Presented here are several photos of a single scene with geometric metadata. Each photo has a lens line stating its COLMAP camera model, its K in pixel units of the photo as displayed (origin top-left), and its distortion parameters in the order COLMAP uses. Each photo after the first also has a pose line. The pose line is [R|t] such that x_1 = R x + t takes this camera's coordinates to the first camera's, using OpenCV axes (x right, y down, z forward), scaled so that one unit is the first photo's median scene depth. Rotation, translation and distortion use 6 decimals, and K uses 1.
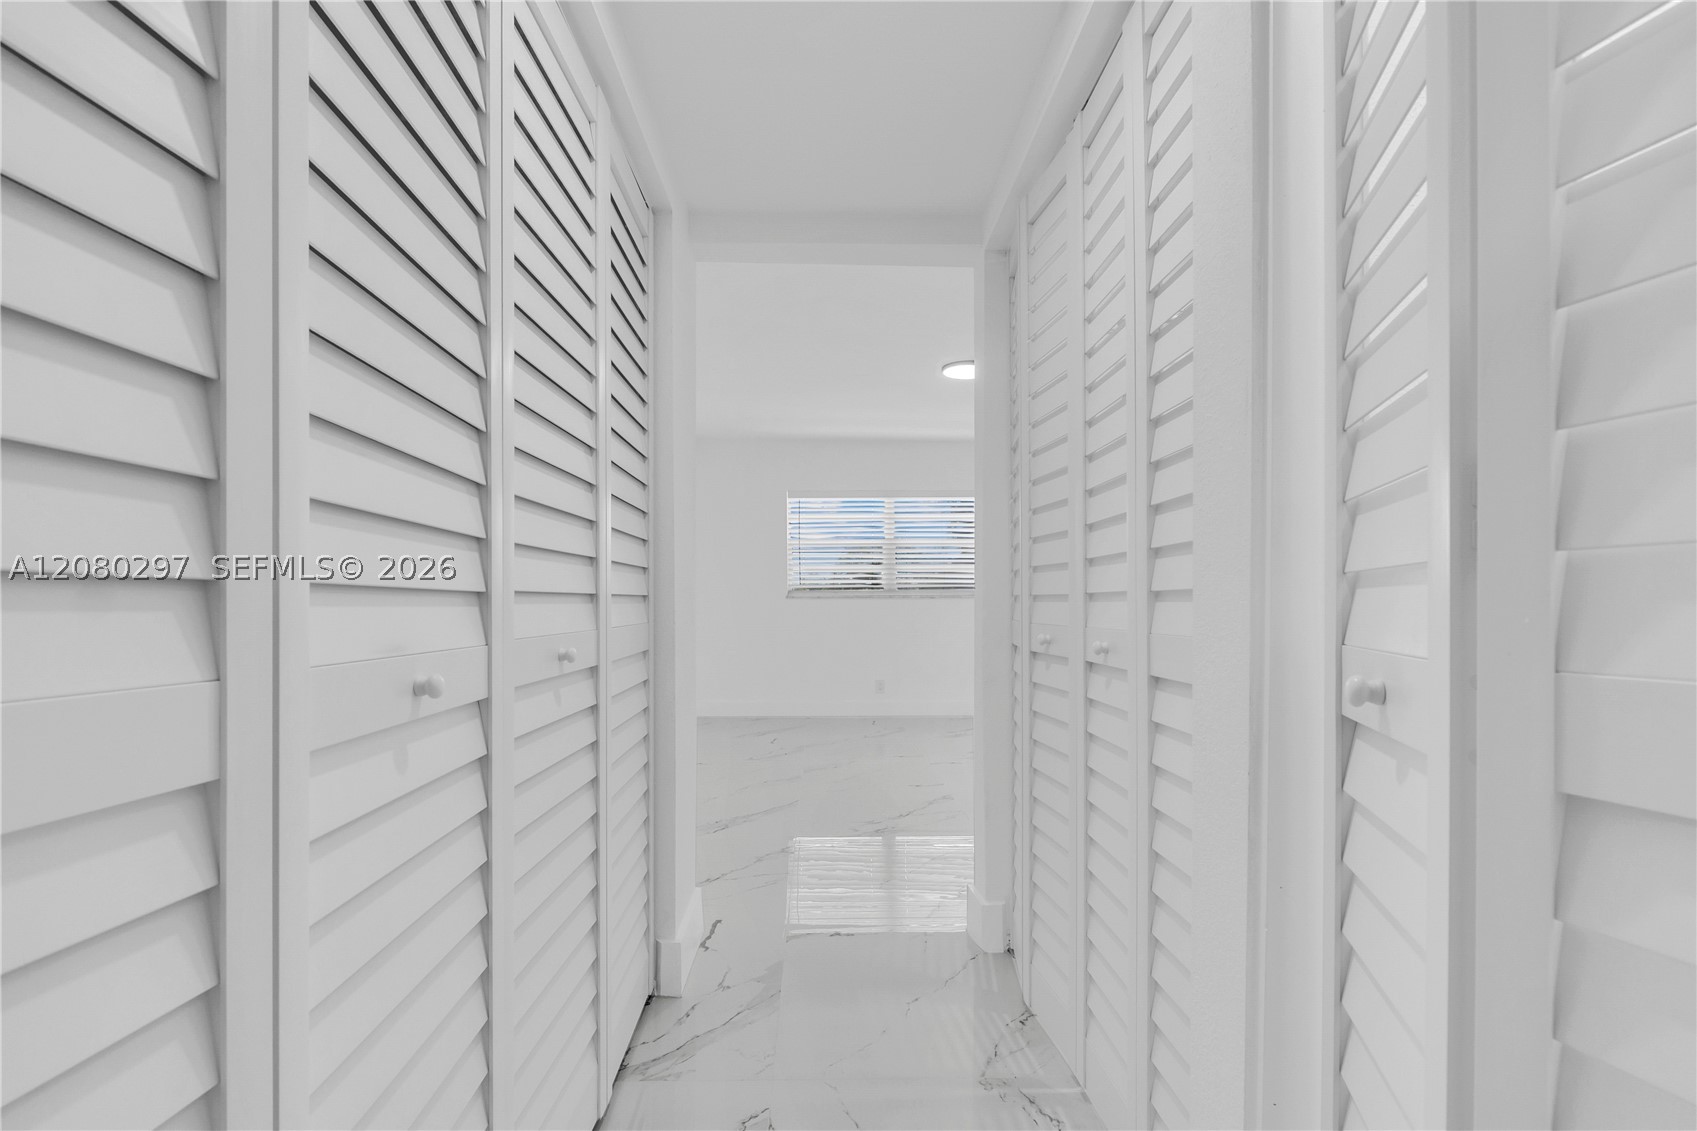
lens RADIAL K [[746.3, 0, 808.0], [0, 746.3, 540.7], [0, 0, 1]] dist [-0.013732, -0.000422]
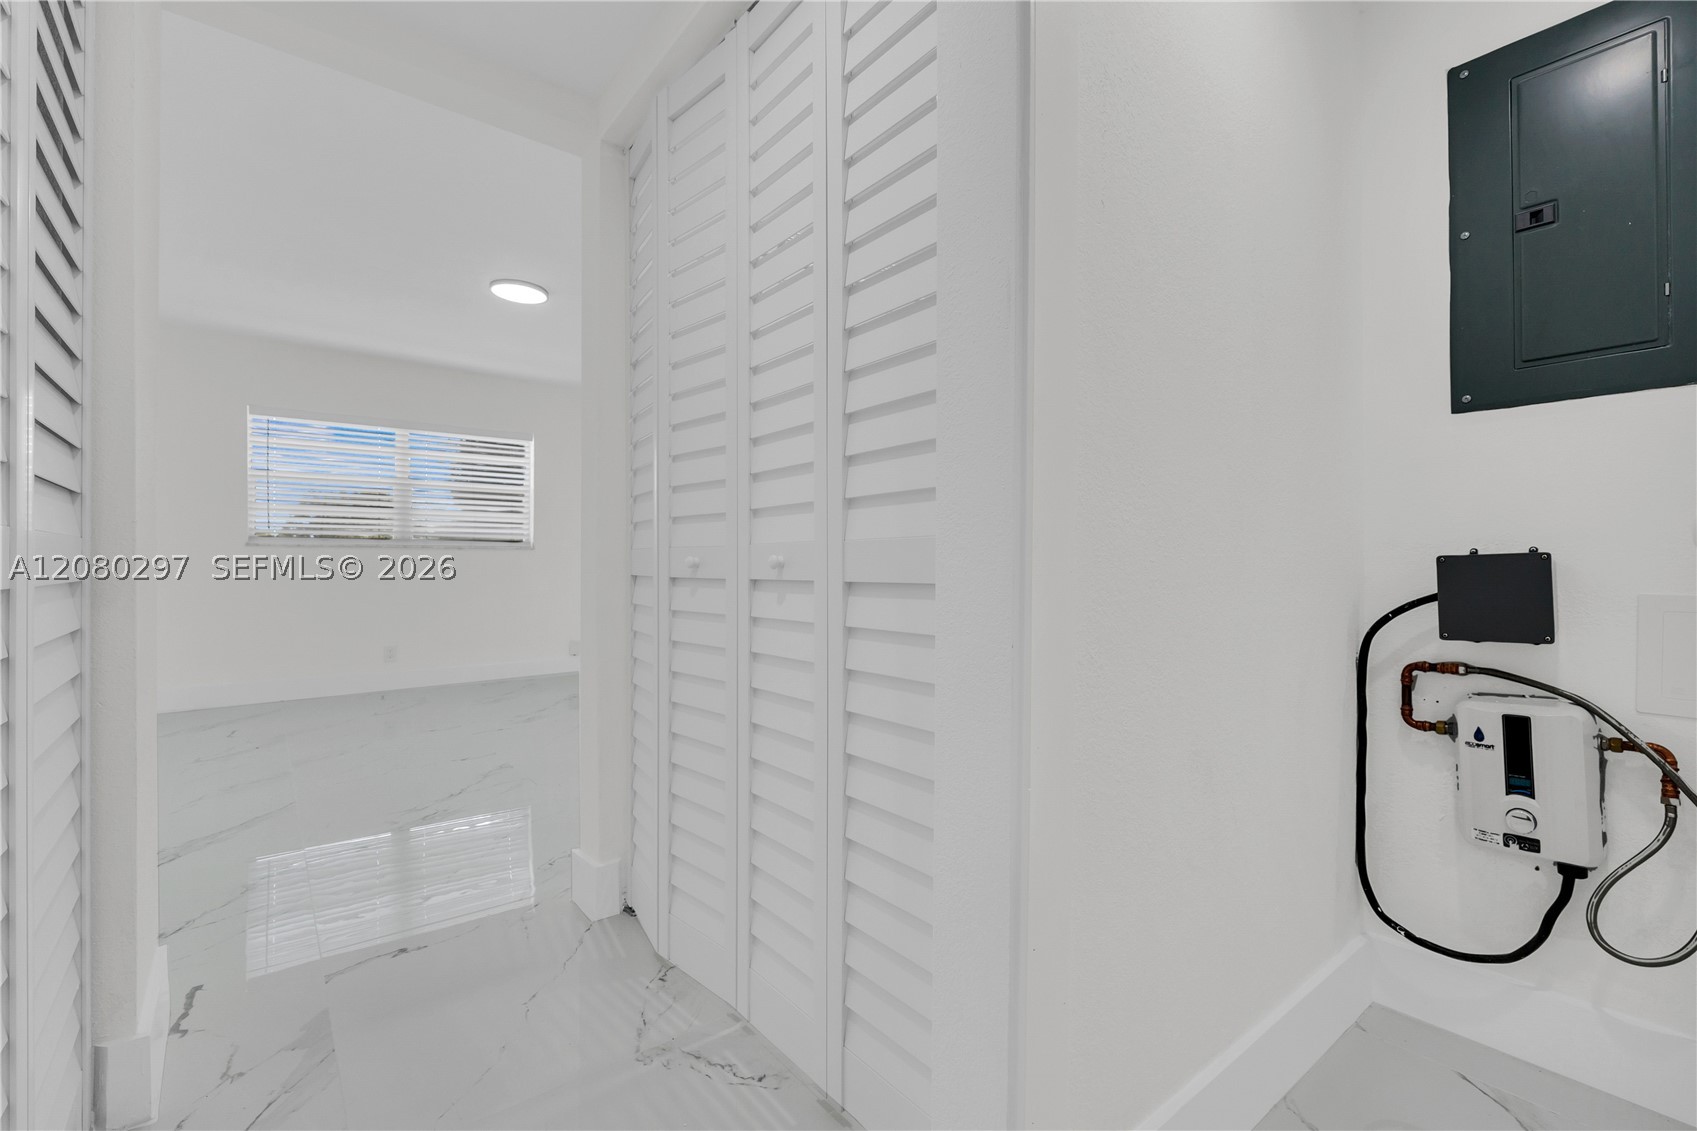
lens RADIAL K [[746.3, 0, 808.0], [0, 746.3, 540.7], [0, 0, 1]] dist [-0.013732, -0.000422]
pose [[0.777983, 0.033046, 0.627416, -0.137311], [-0.053519, 0.998472, 0.013773, 0.076946], [-0.626002, -0.044293, 0.778562, 0.172272]]
